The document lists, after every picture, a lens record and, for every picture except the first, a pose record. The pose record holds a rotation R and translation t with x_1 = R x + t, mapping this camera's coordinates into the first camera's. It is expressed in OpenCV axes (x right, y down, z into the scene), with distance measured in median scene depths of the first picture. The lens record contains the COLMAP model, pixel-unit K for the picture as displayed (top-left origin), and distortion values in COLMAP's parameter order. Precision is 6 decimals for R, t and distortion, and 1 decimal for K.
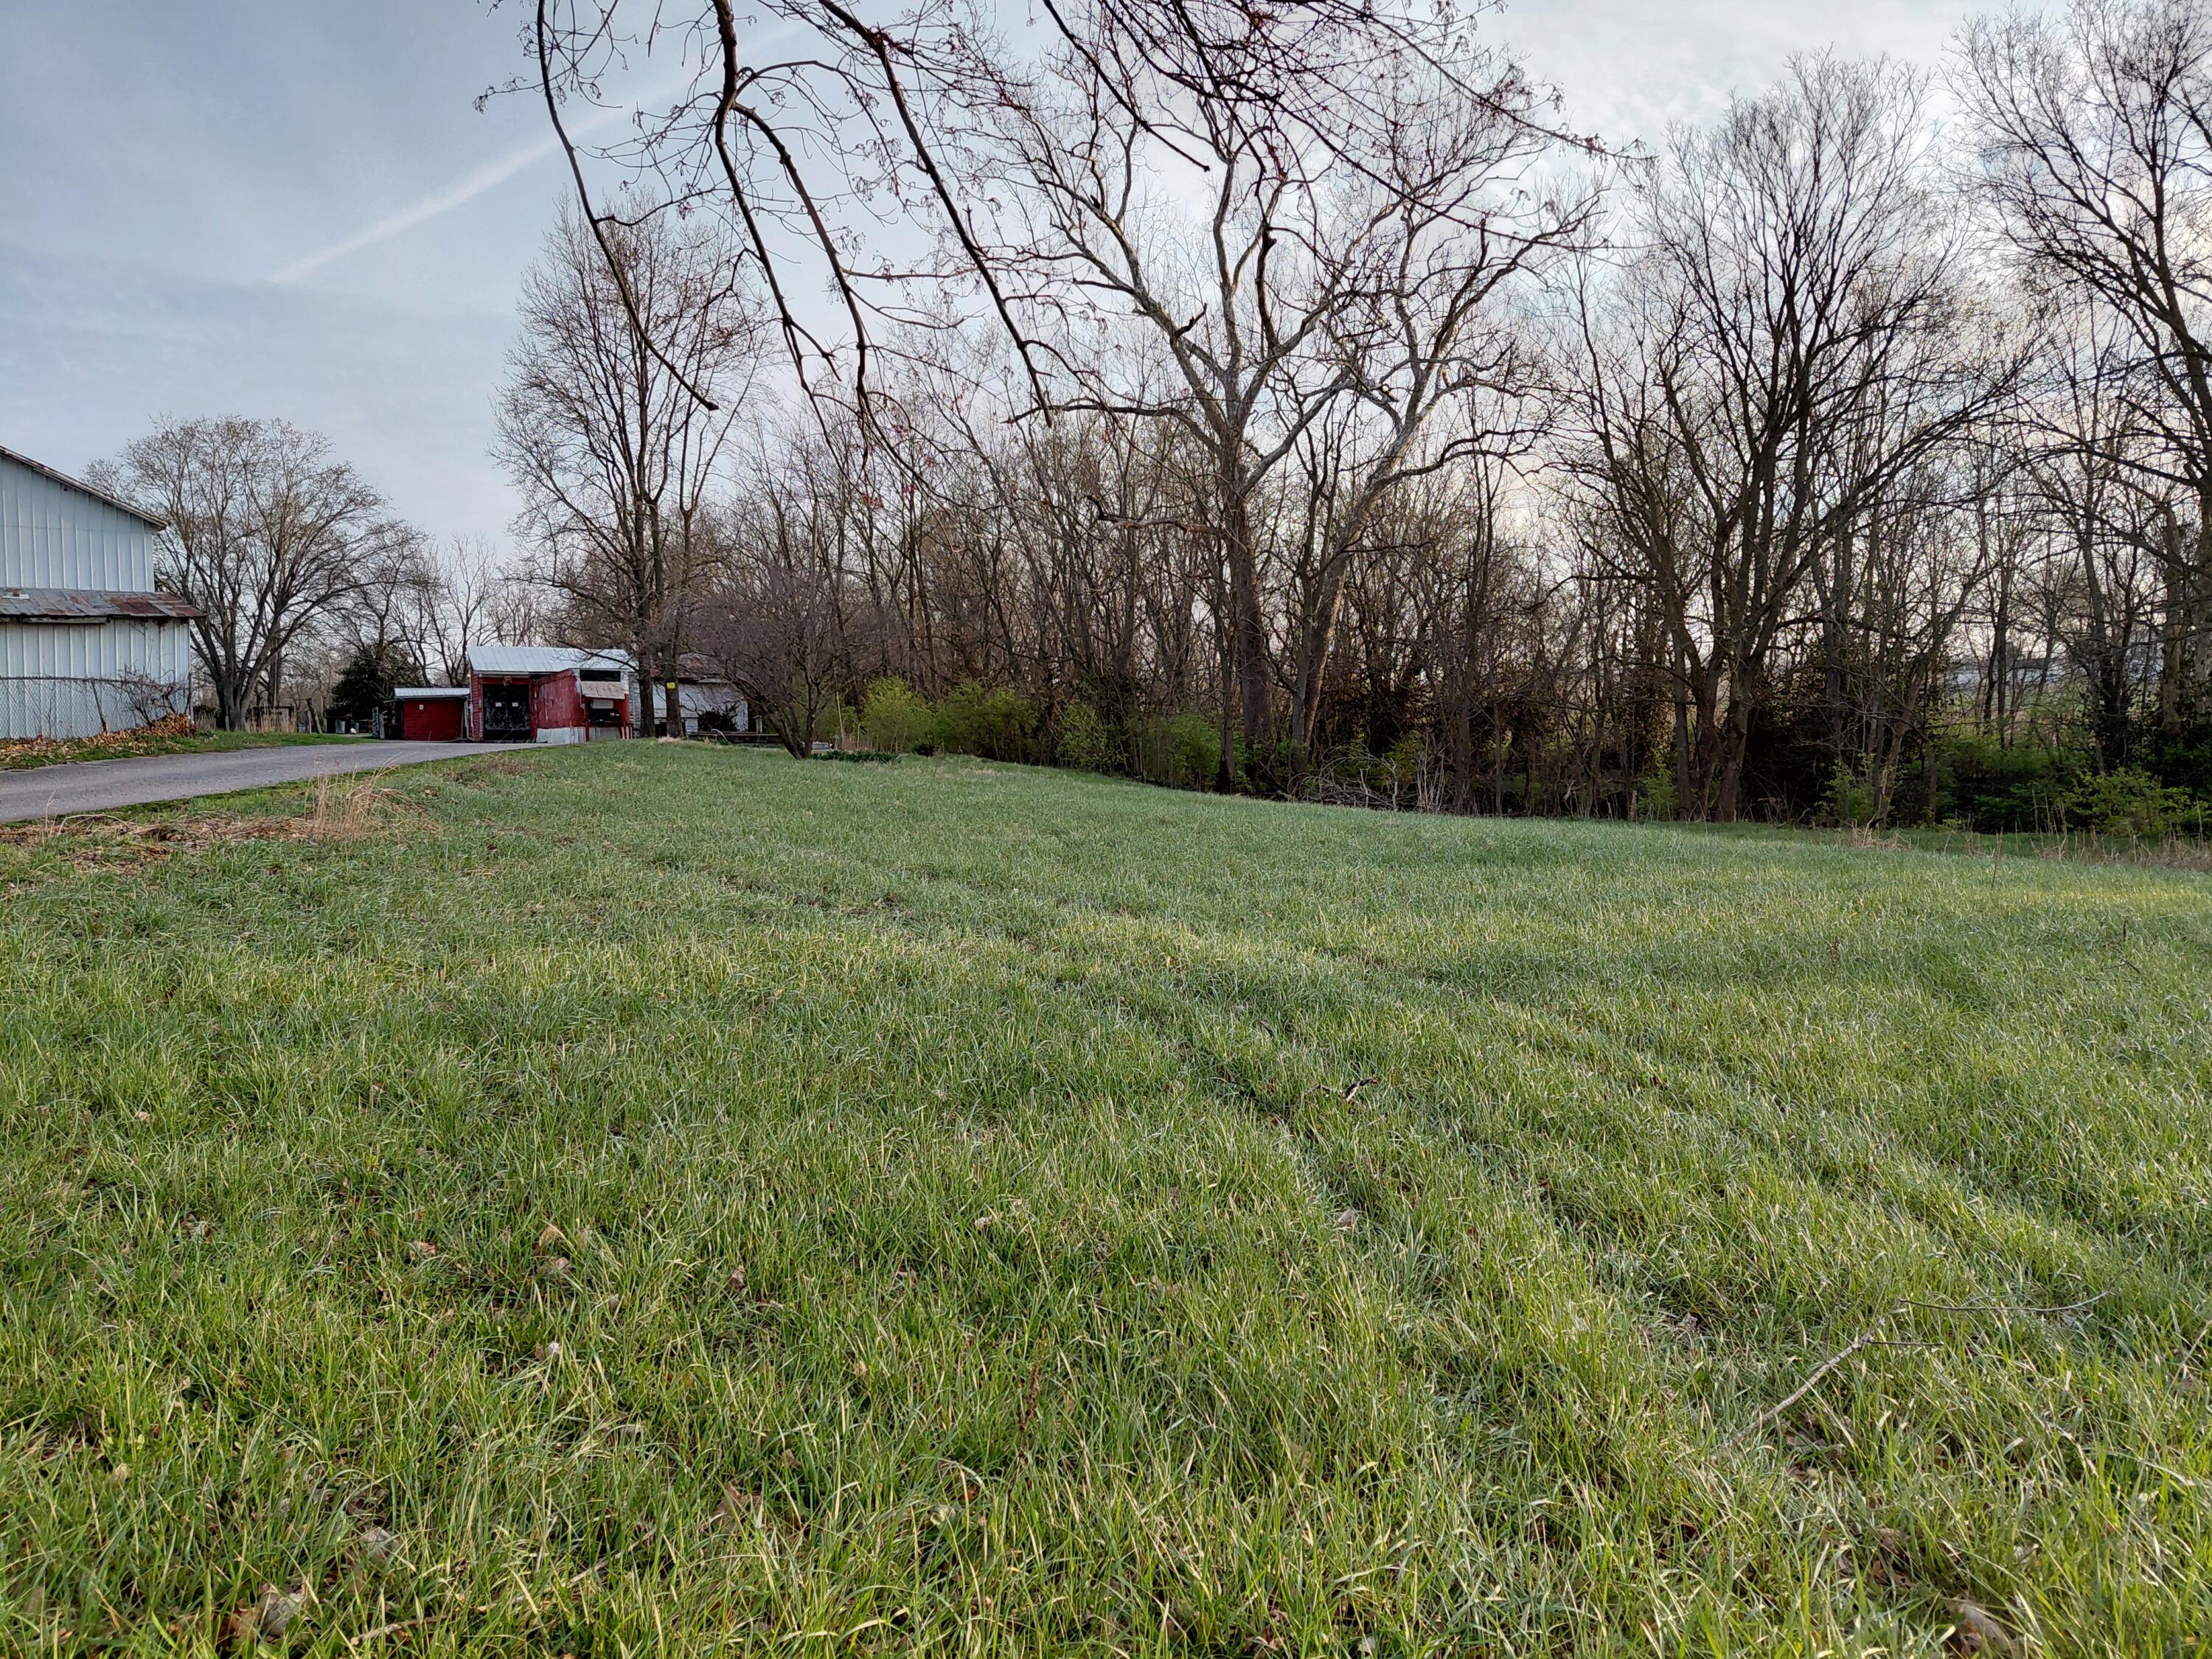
lens RADIAL K [[1597.0, 0, 1106.0], [0, 1597.0, 829.5], [0, 0, 1]] dist [0.000903, -0.000944]
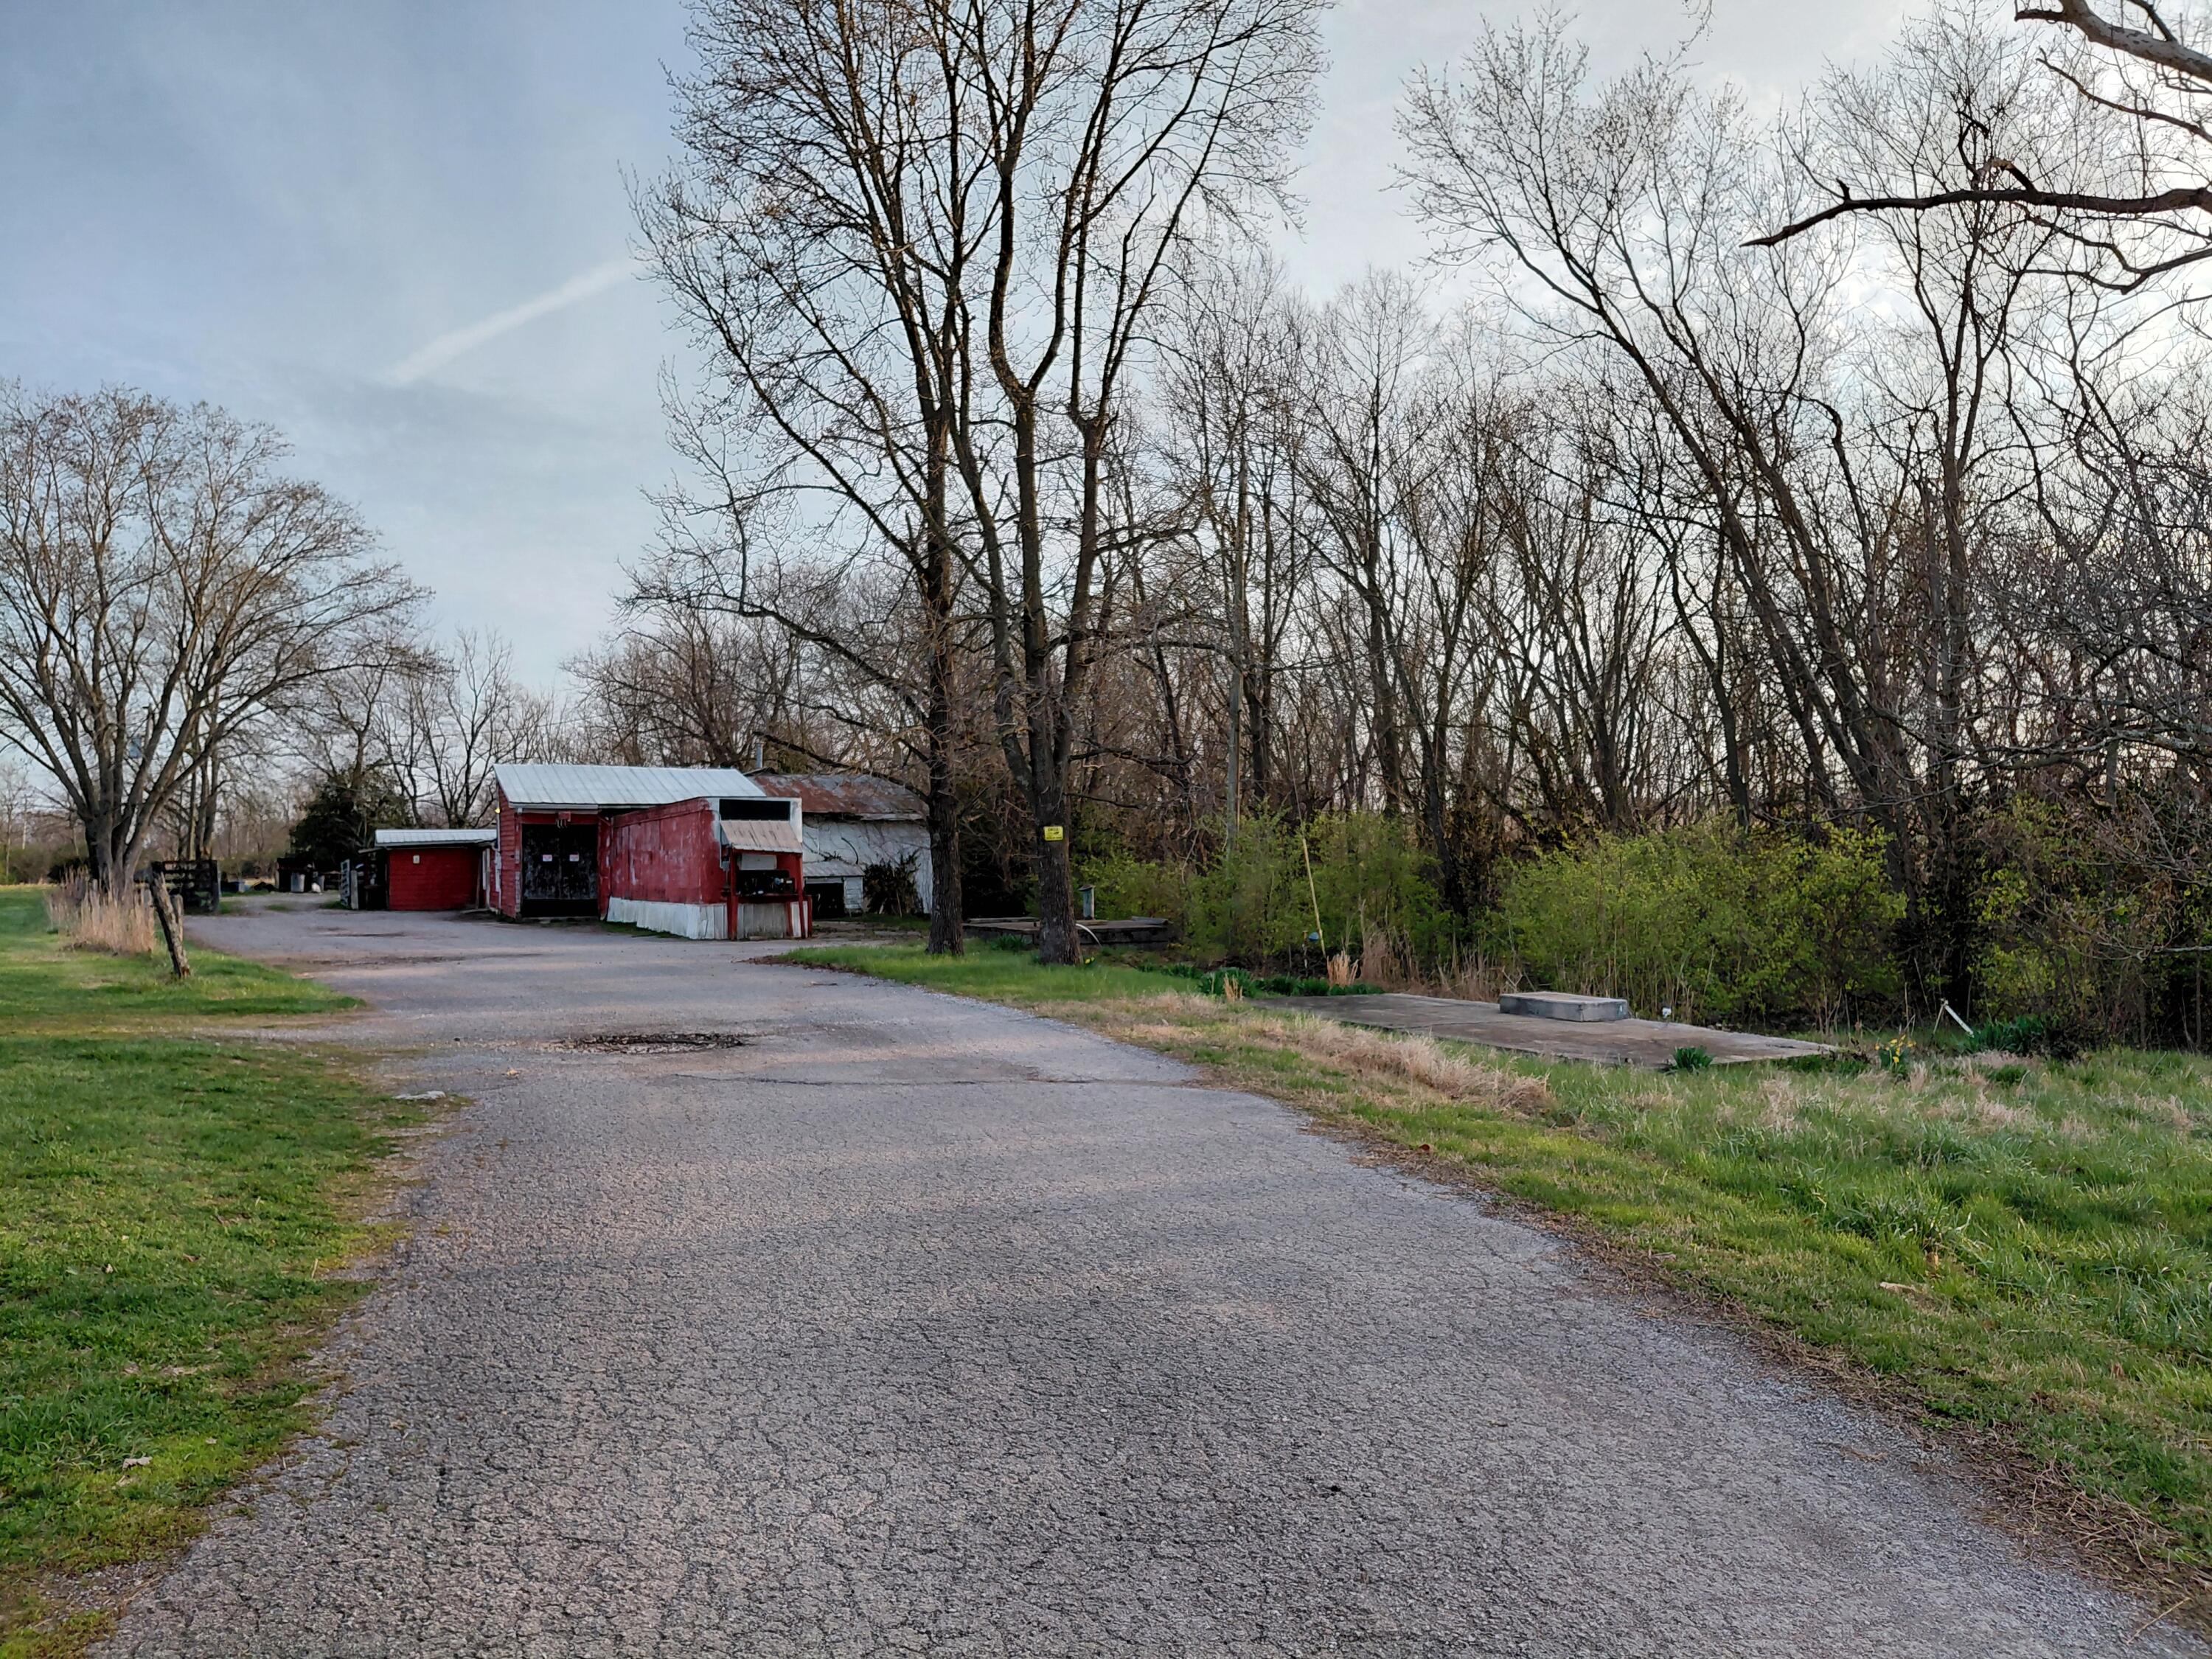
lens RADIAL K [[1597.0, 0, 1106.0], [0, 1597.0, 829.5], [0, 0, 1]] dist [0.000903, -0.000944]
pose [[0.999903, -0.003460, 0.013455, -0.165812], [0.004554, 0.996606, -0.082191, -0.035827], [-0.013125, 0.082244, 0.996526, 0.367746]]
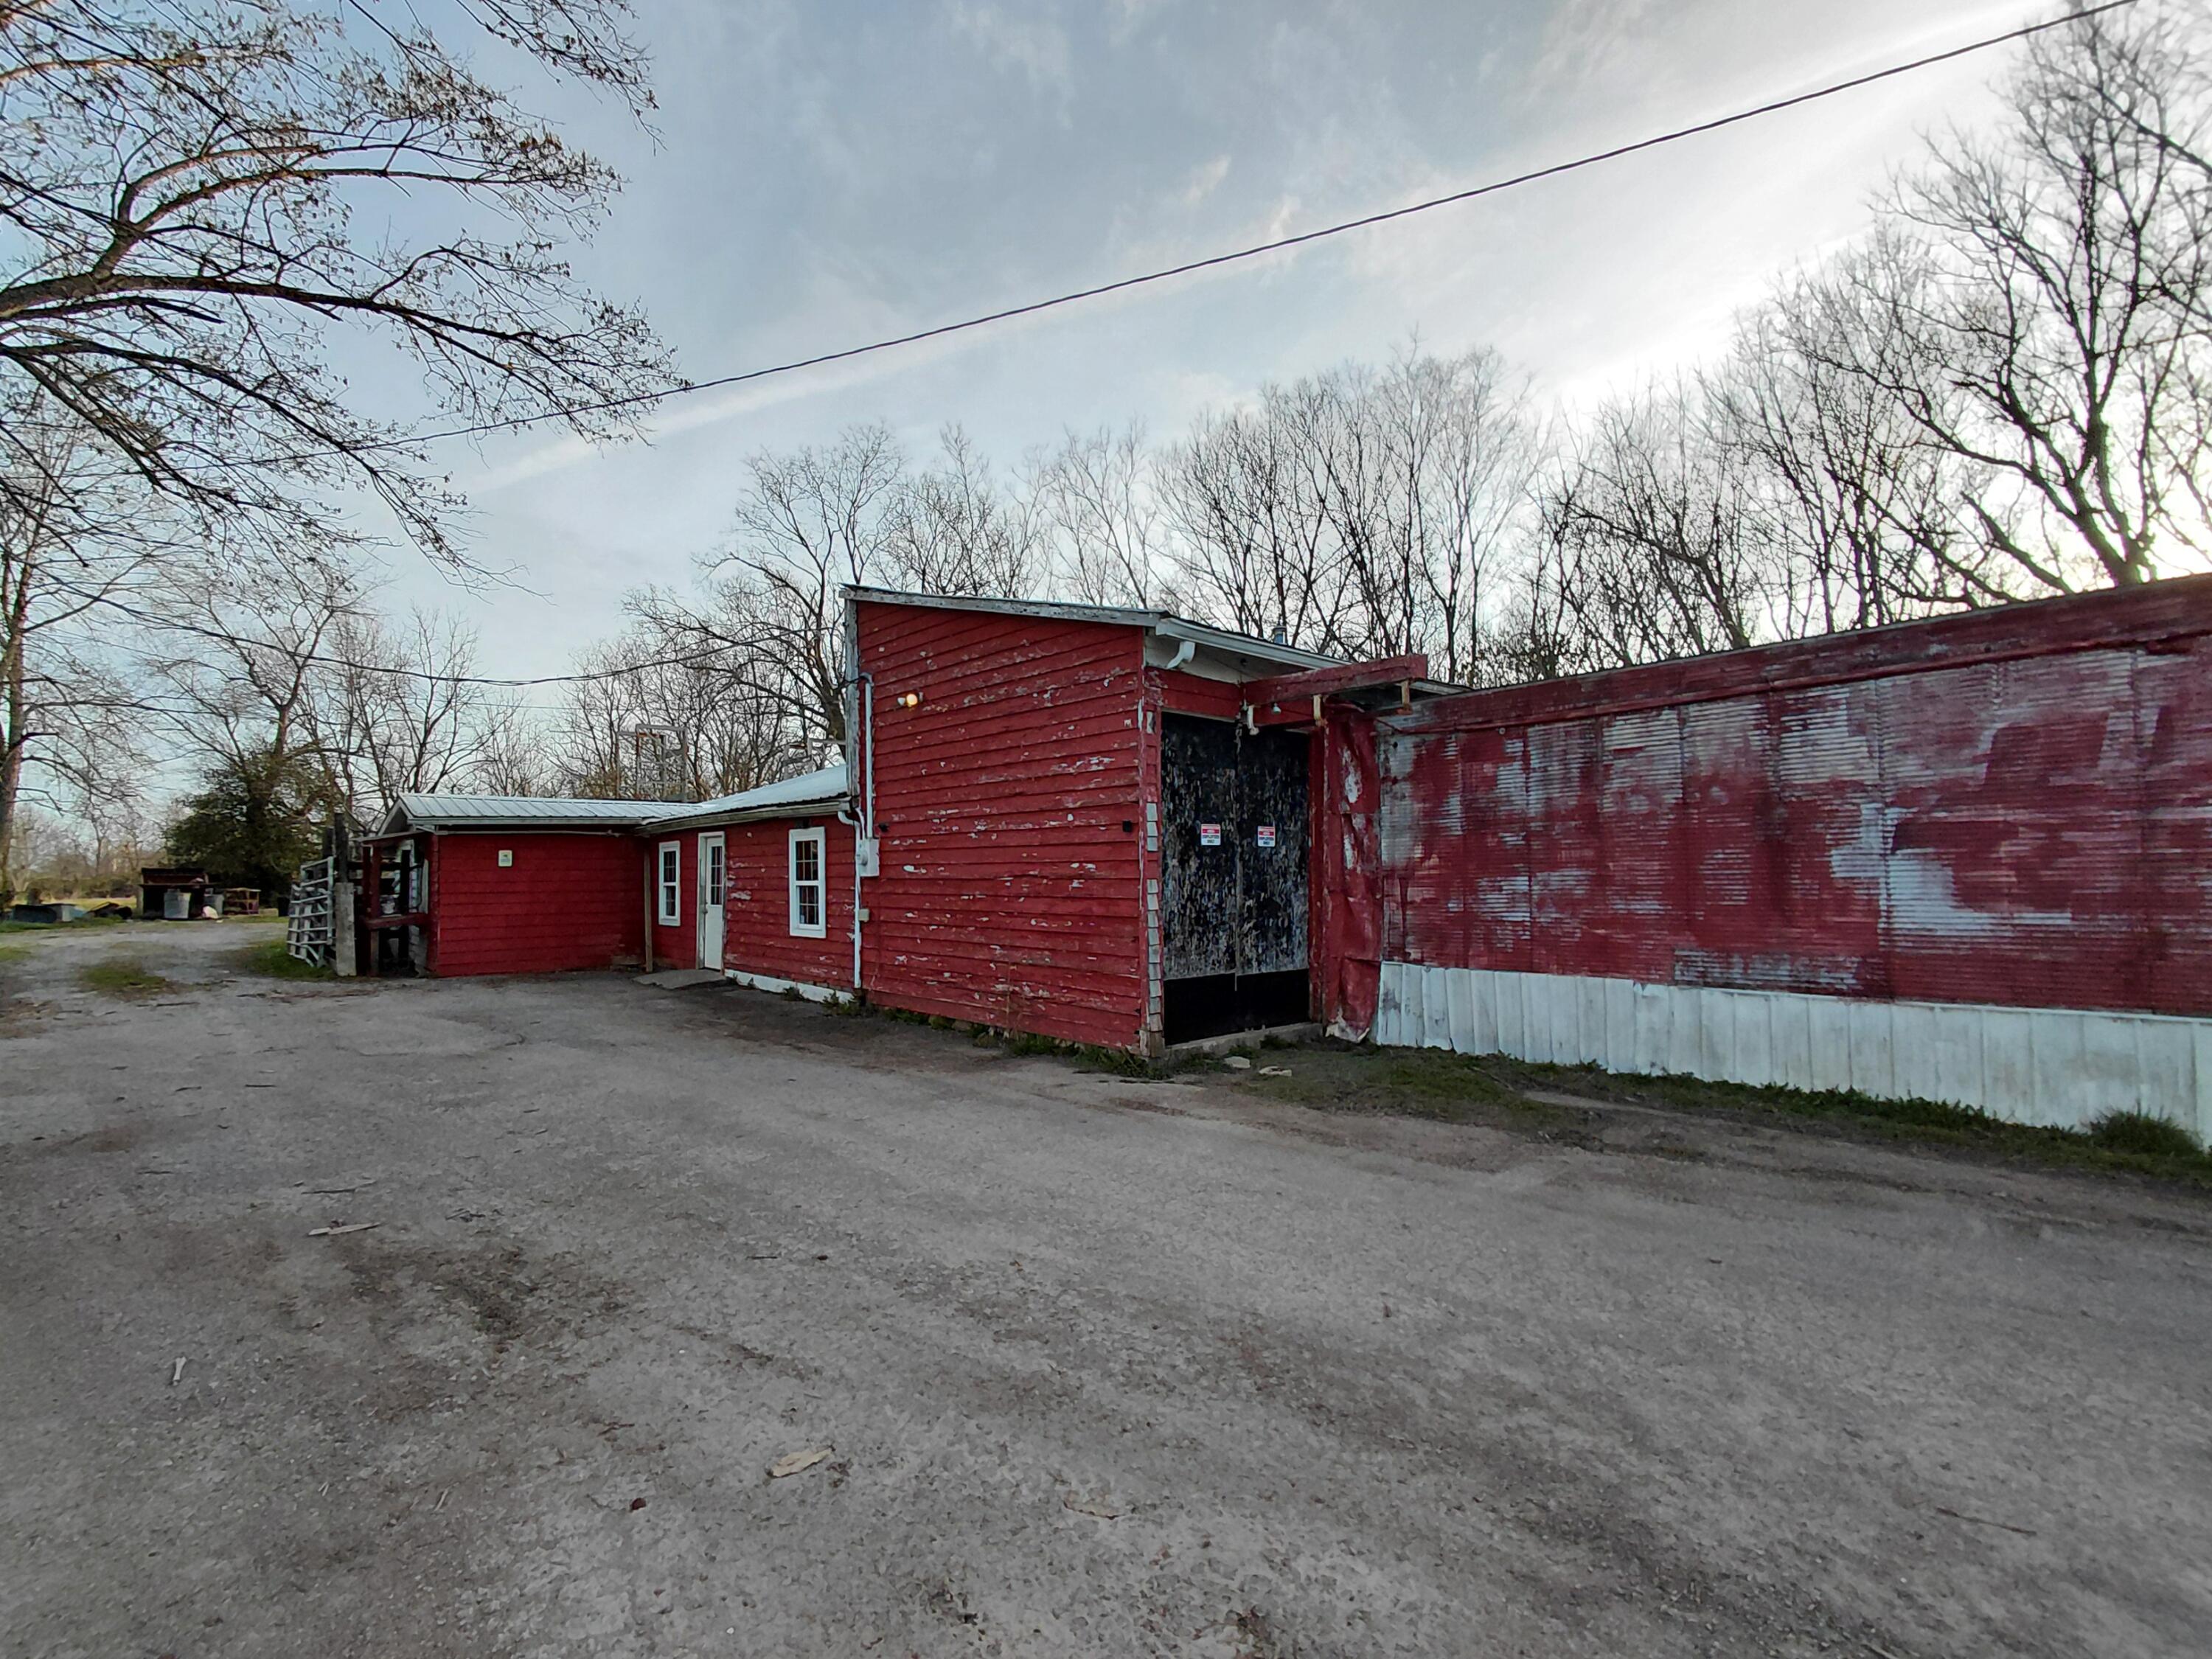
lens RADIAL K [[1007.2, 0, 1102.2], [0, 1007.2, 831.2], [0, 0, 1]] dist [-0.013675, 0.005827]
pose [[0.957769, 0.011492, 0.287310, -0.400602], [0.021156, 0.993677, -0.110268, -0.062634], [-0.286760, 0.111690, 0.951469, 0.845446]]
